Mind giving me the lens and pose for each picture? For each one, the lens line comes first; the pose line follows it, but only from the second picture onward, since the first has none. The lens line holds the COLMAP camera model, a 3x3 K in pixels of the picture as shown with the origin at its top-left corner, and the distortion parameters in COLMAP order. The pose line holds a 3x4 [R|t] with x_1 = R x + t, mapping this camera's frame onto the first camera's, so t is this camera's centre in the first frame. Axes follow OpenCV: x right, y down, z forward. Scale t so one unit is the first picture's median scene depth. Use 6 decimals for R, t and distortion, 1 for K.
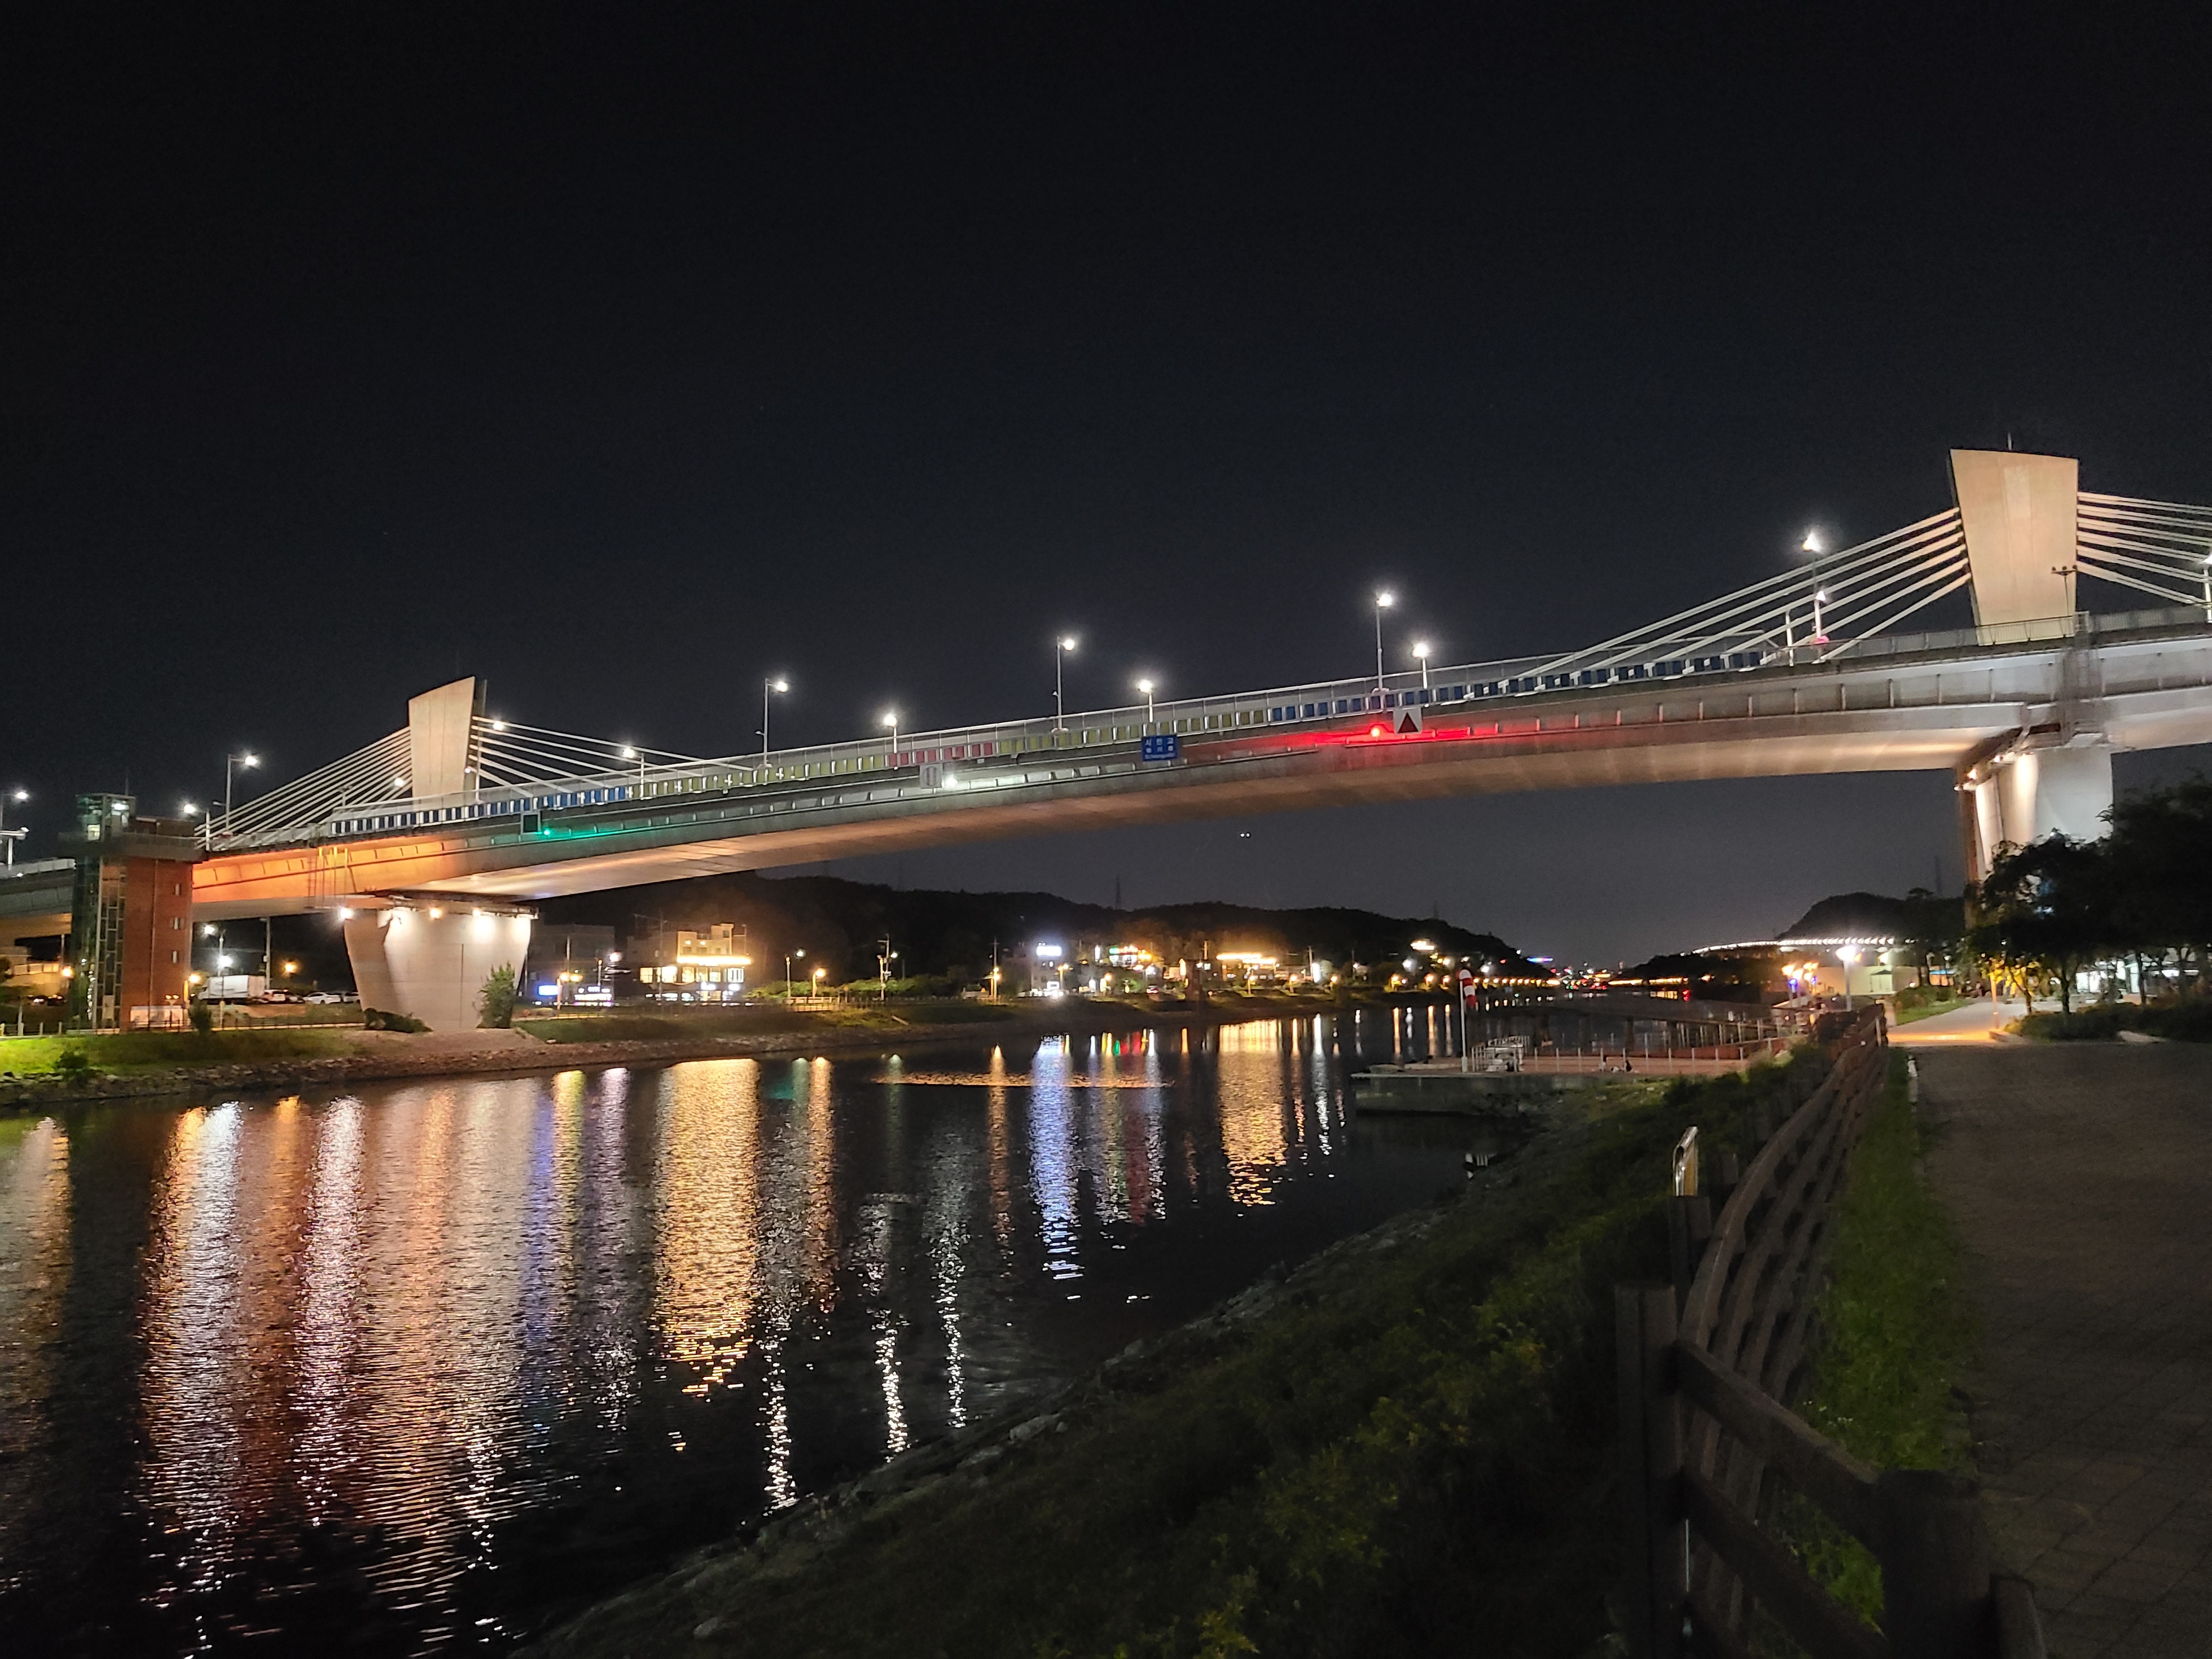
lens RADIAL K [[1672.5, 0, 1097.5], [0, 1672.5, 832.0], [0, 0, 1]] dist [0.049800, 0.009011]
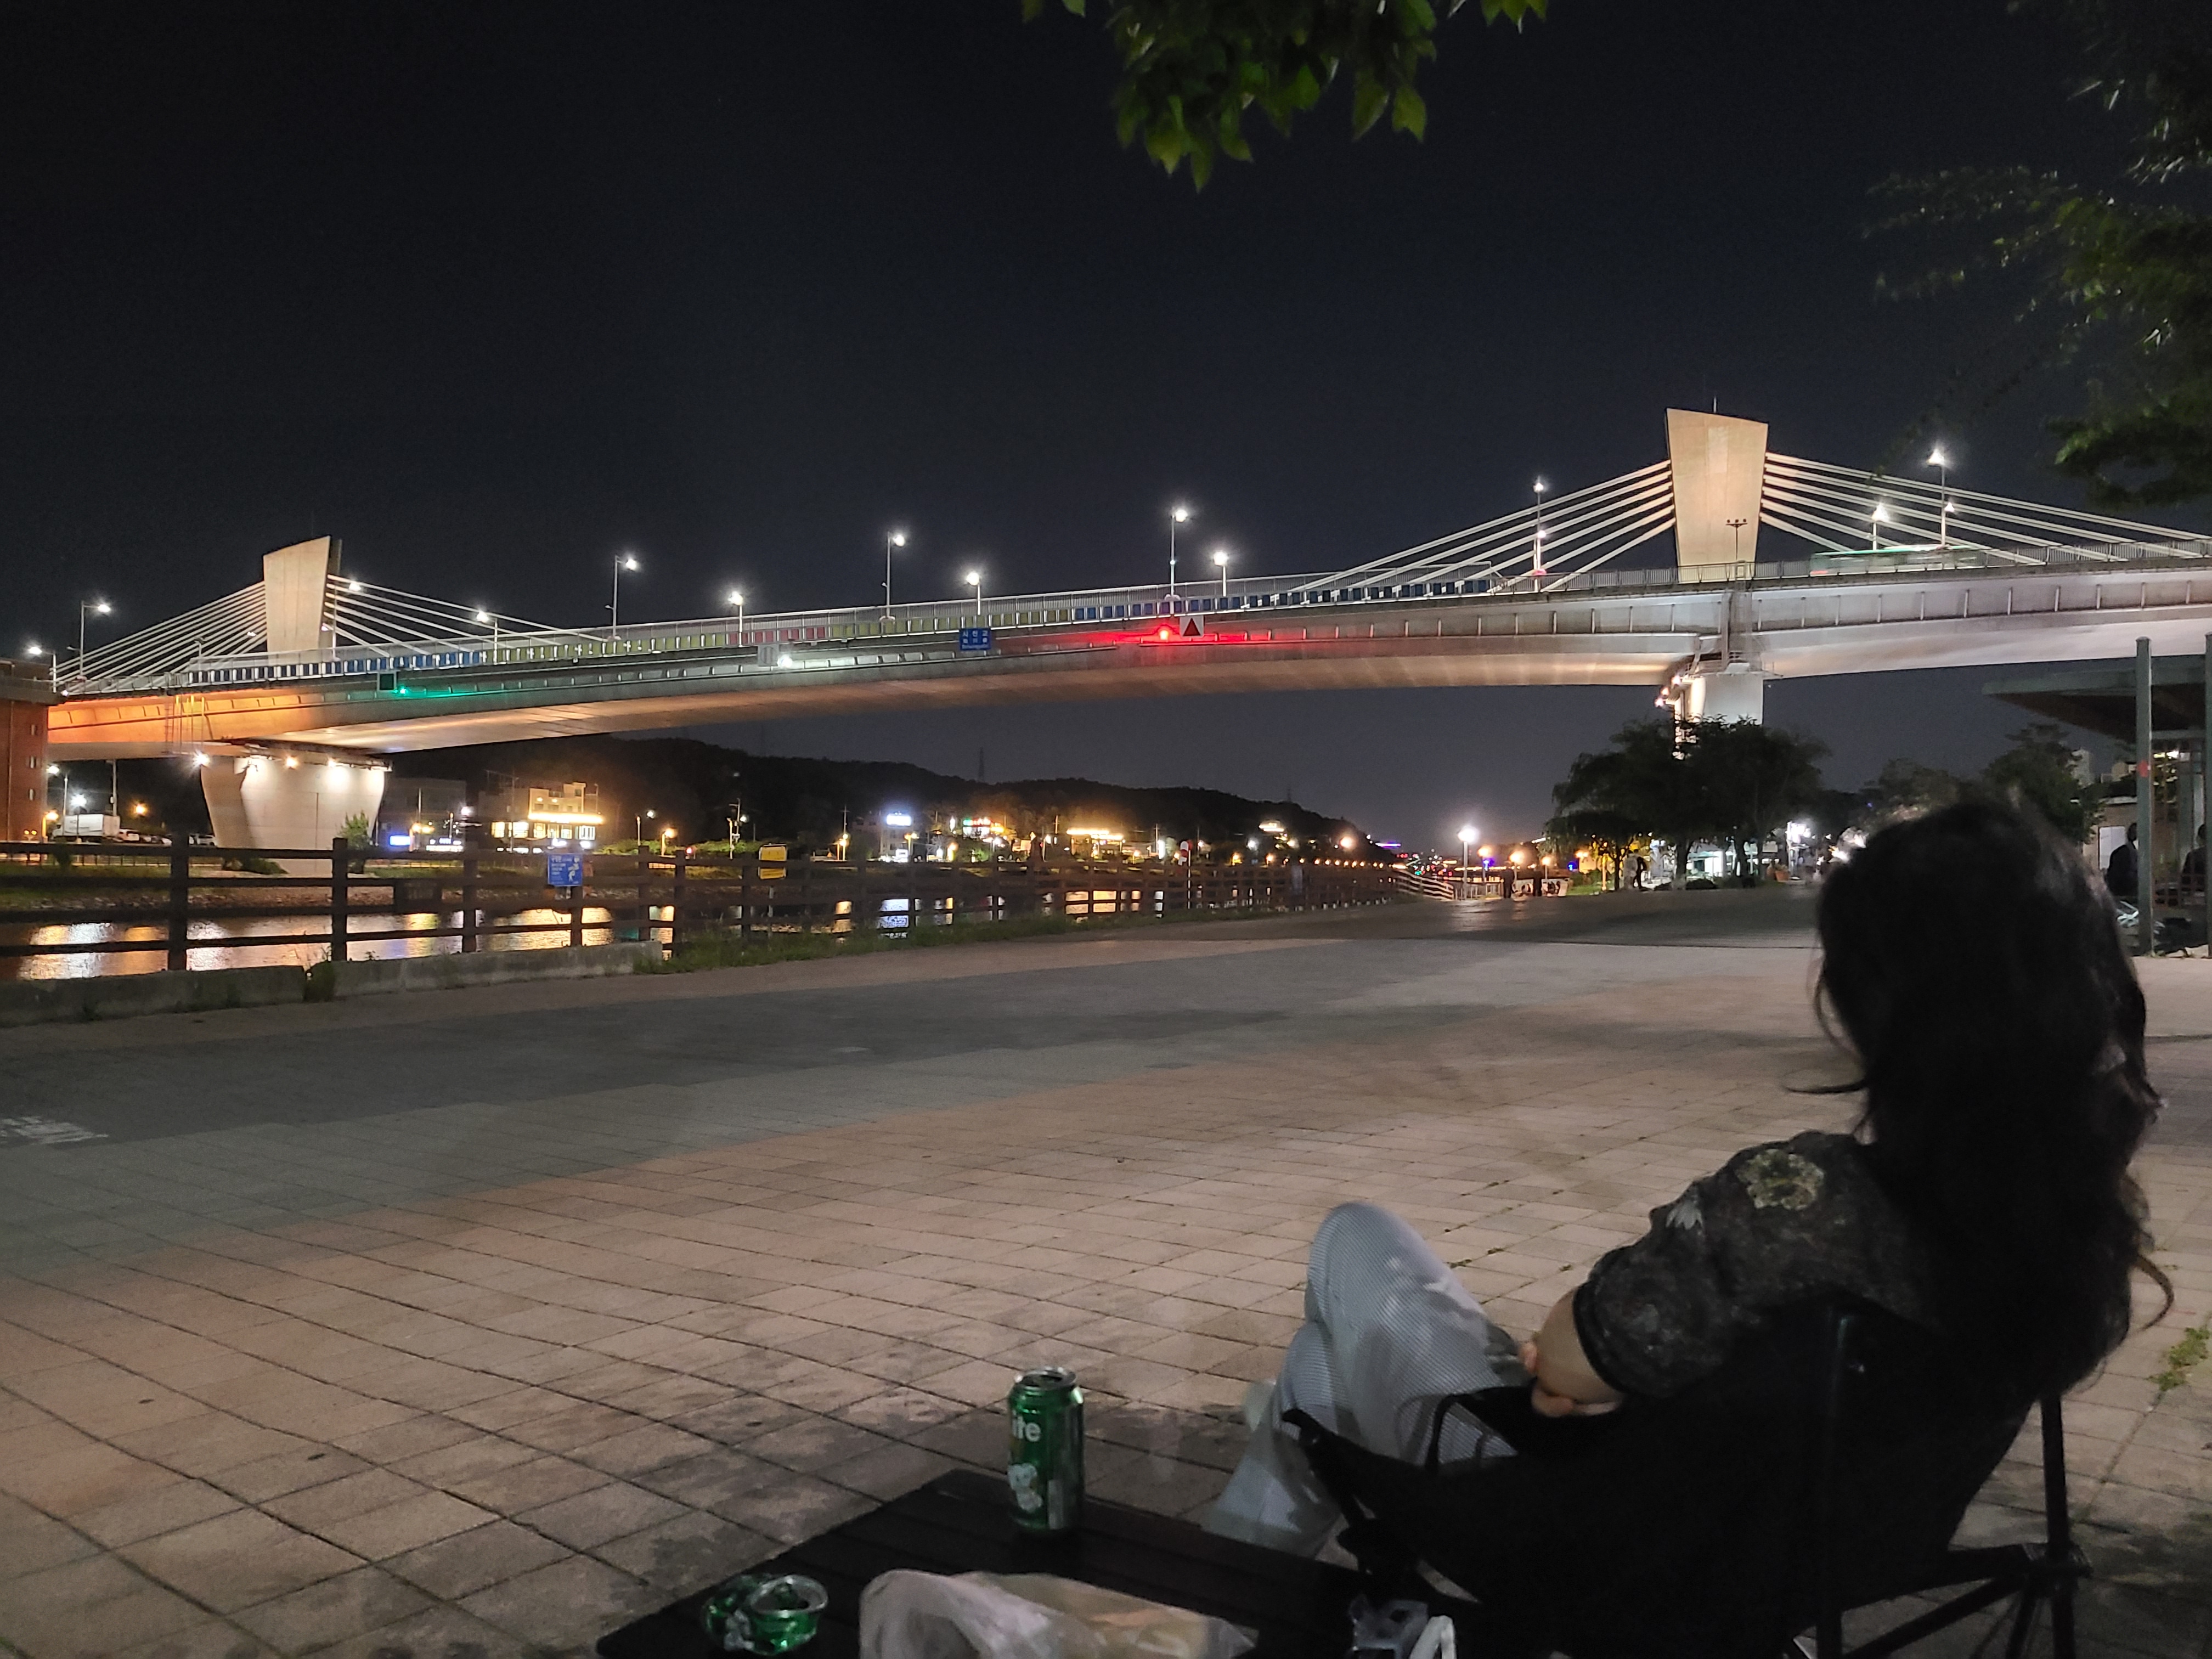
lens RADIAL K [[1672.5, 0, 1114.6], [0, 1672.5, 825.4], [0, 0, 1]] dist [0.049800, 0.009011]
pose [[0.995474, 0.032322, 0.089367, 0.028279], [-0.038596, 0.996843, 0.069389, -0.006412], [-0.086842, -0.072525, 0.993579, -0.106578]]
